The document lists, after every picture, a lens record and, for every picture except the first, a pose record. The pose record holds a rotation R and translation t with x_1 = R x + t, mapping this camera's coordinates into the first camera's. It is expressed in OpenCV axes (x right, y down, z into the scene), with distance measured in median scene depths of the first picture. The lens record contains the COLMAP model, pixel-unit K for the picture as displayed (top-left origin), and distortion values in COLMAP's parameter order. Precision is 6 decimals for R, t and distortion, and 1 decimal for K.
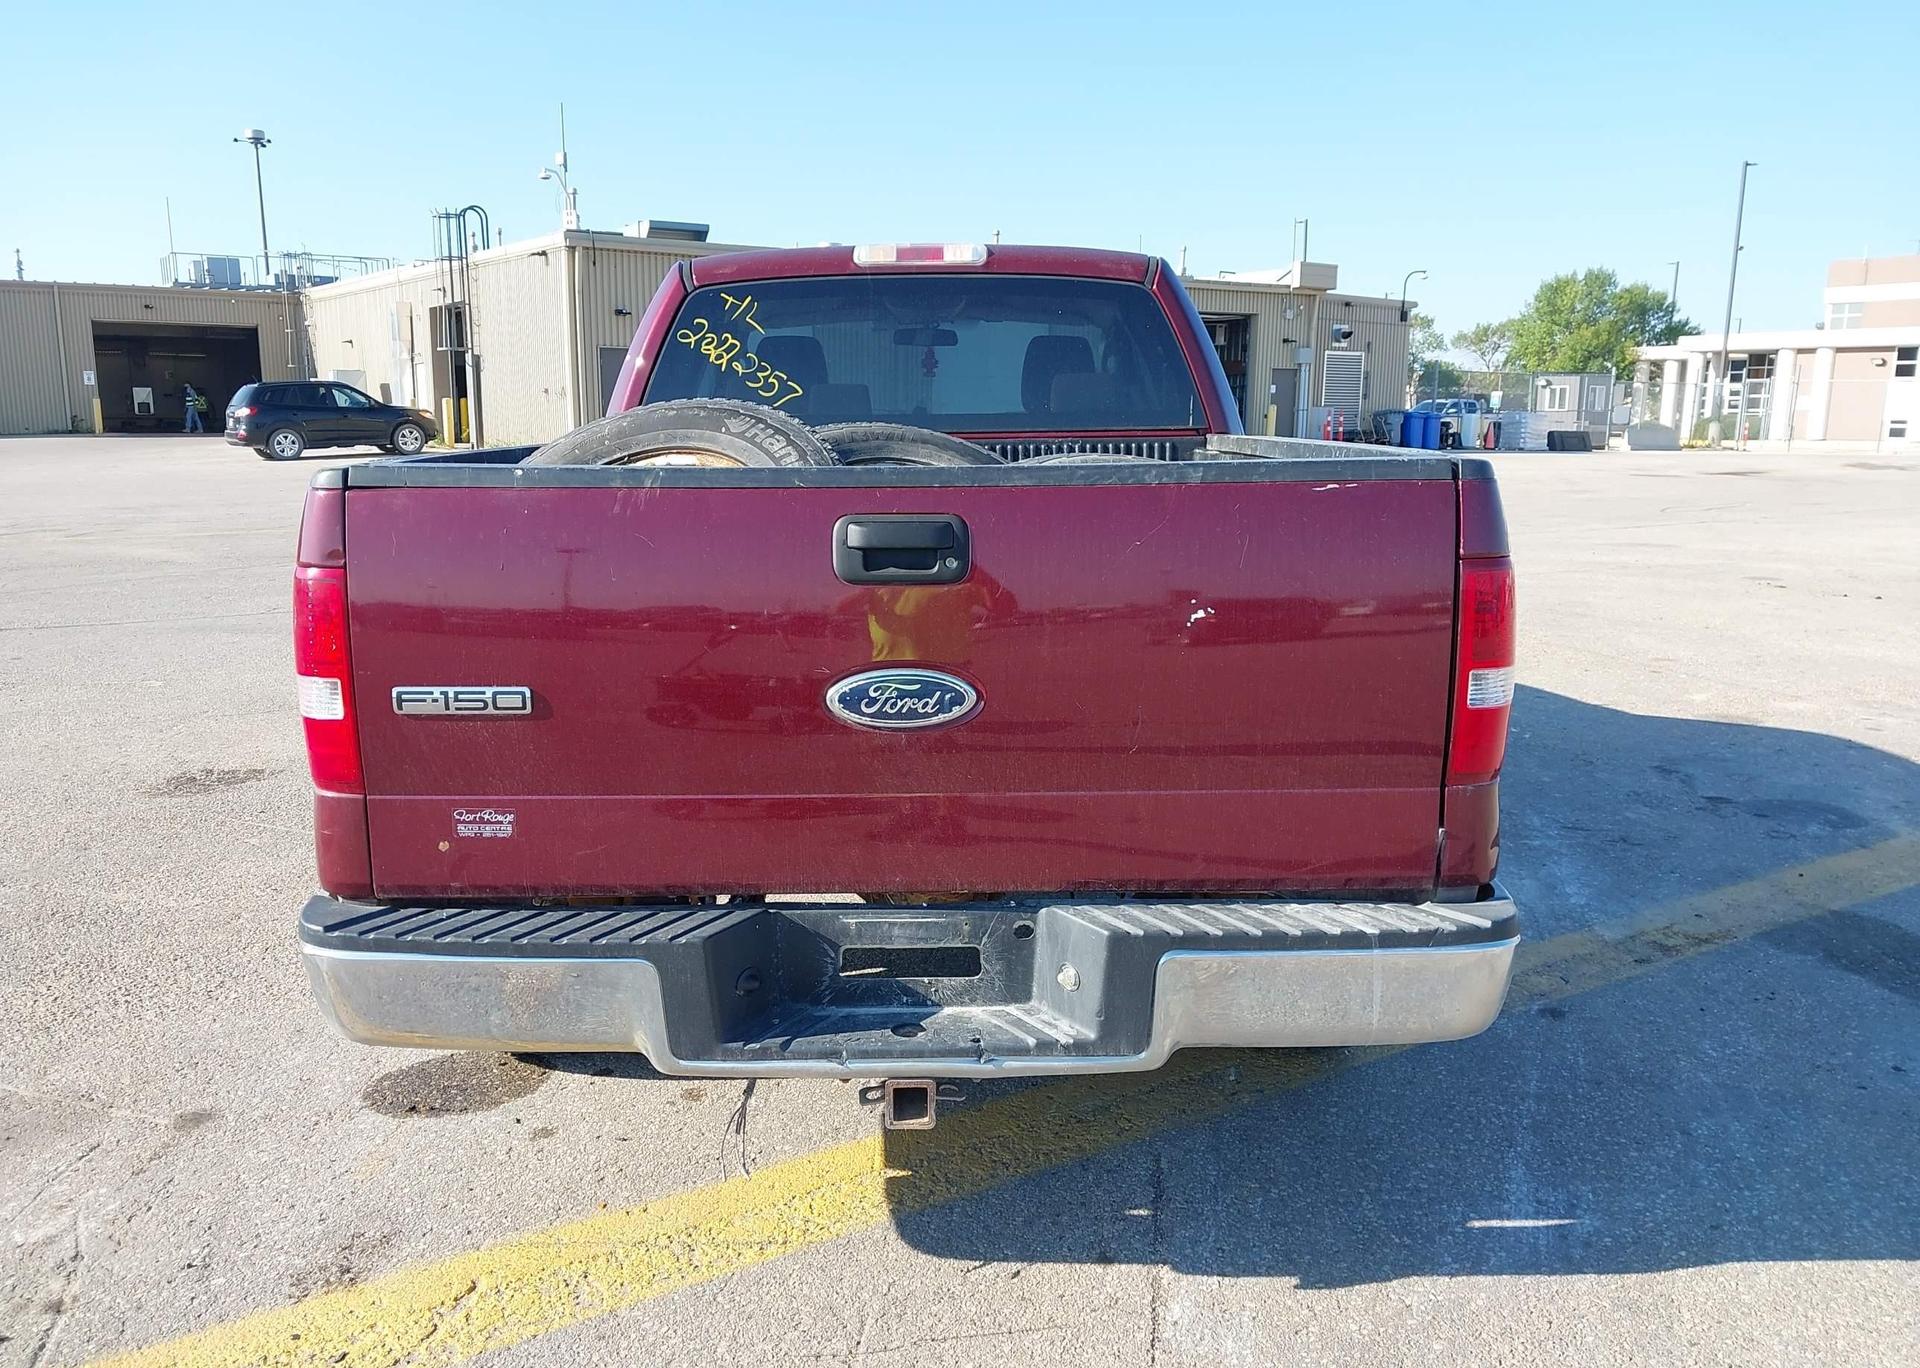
lens RADIAL K [[1510.6, 0, 936.1], [0, 1510.6, 712.3], [0, 0, 1]] dist [0.043202, -0.057698]
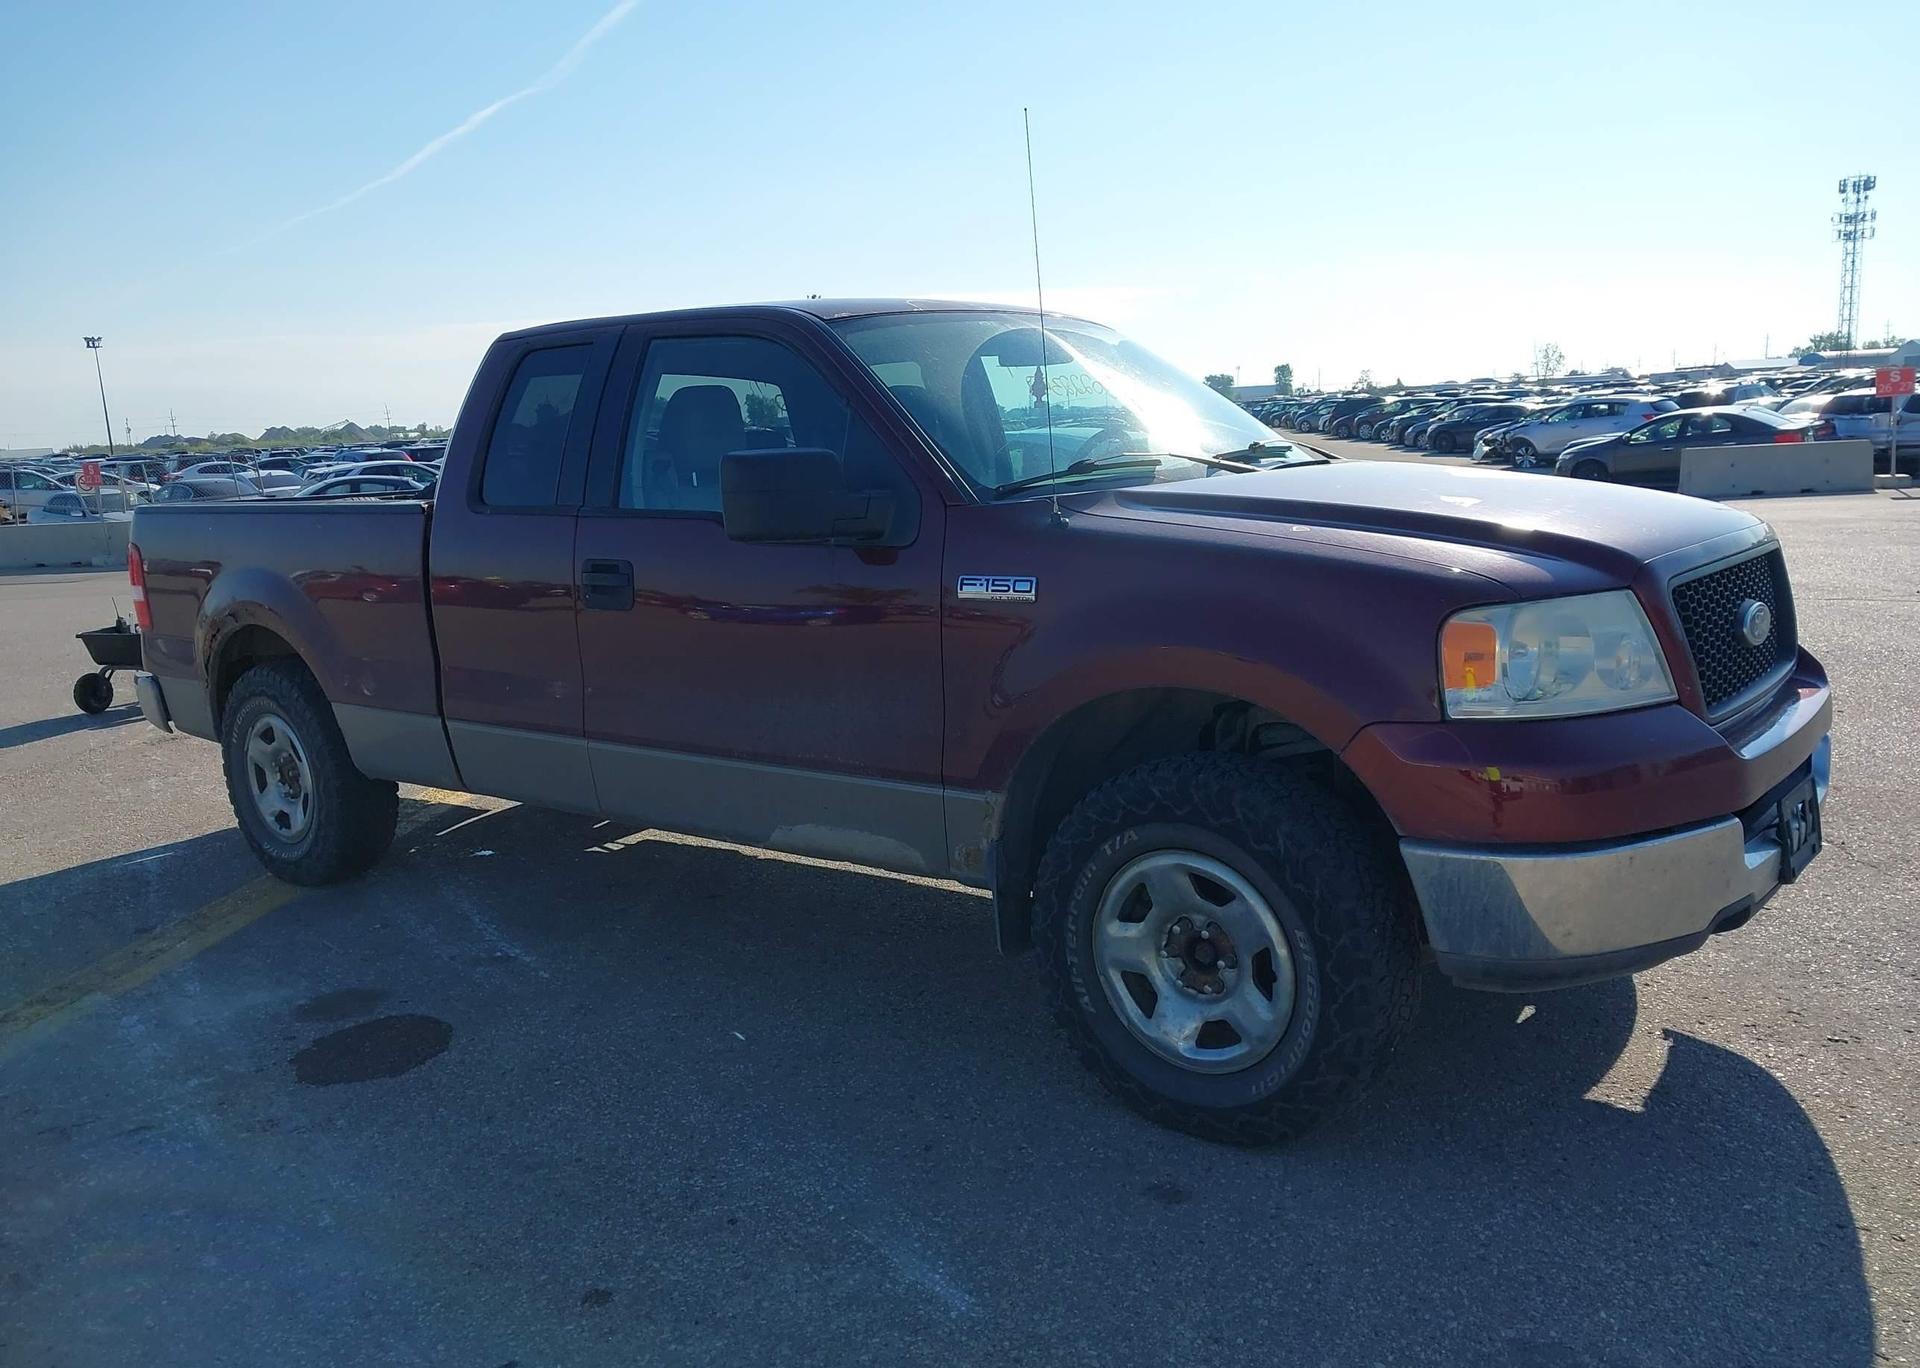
lens RADIAL K [[1510.6, 0, 935.3], [0, 1510.6, 686.8], [0, 0, 1]] dist [0.043202, -0.057698]
pose [[-0.627299, 0.159504, -0.762269, 0.082482], [-0.105277, 0.952448, 0.285935, -0.040865], [0.771630, 0.259616, -0.580678, 0.194935]]
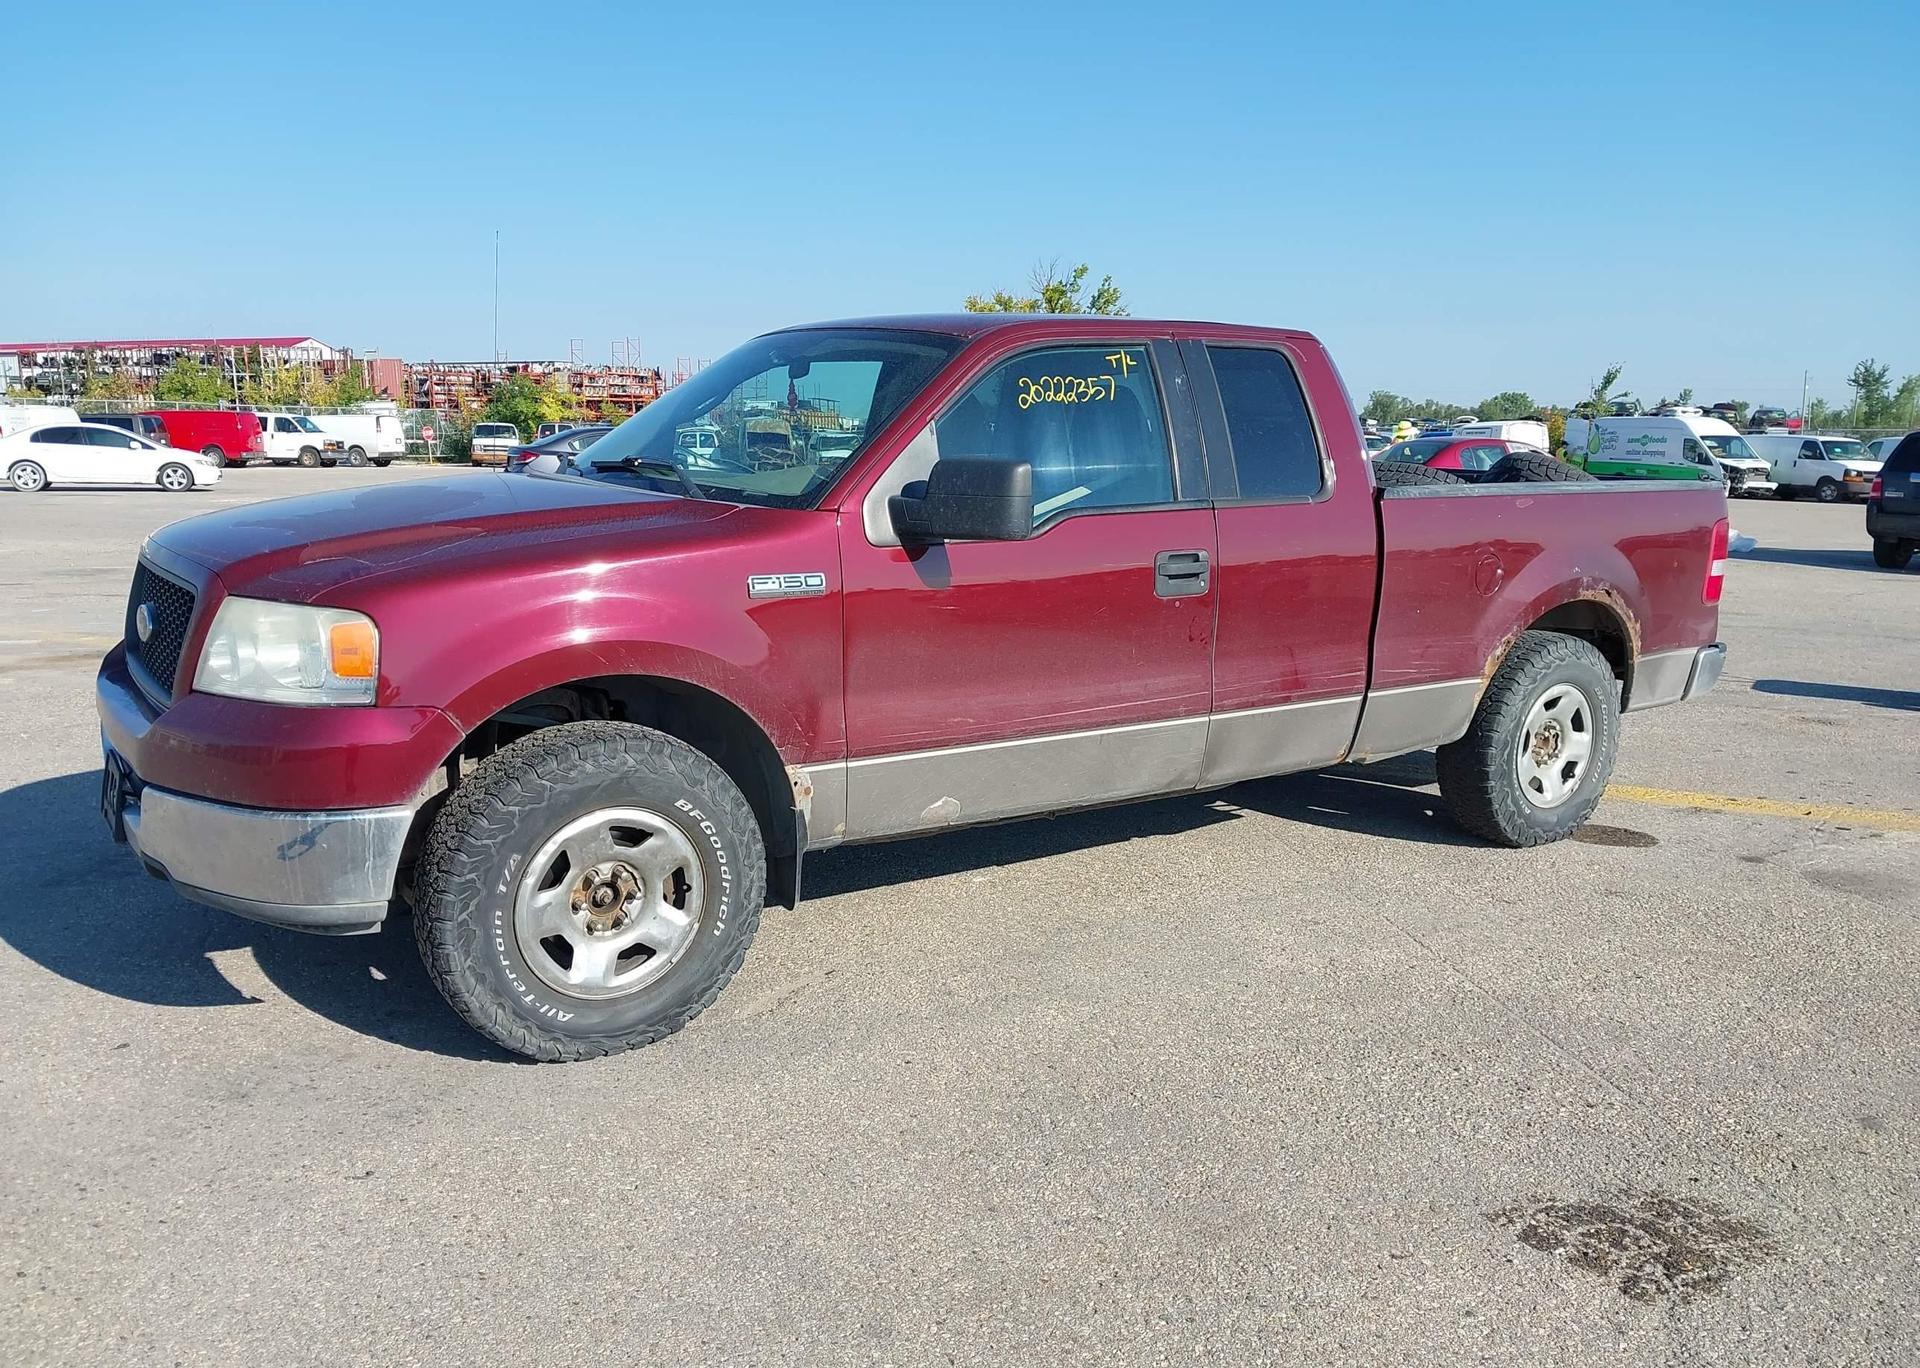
lens RADIAL K [[1510.6, 0, 953.8], [0, 1510.6, 699.0], [0, 0, 1]] dist [0.043202, -0.057698]
pose [[-0.556640, -0.156975, 0.815788, -0.101009], [0.151166, 0.946453, 0.285264, -0.040831], [-0.816885, 0.282109, -0.503105, 0.189069]]
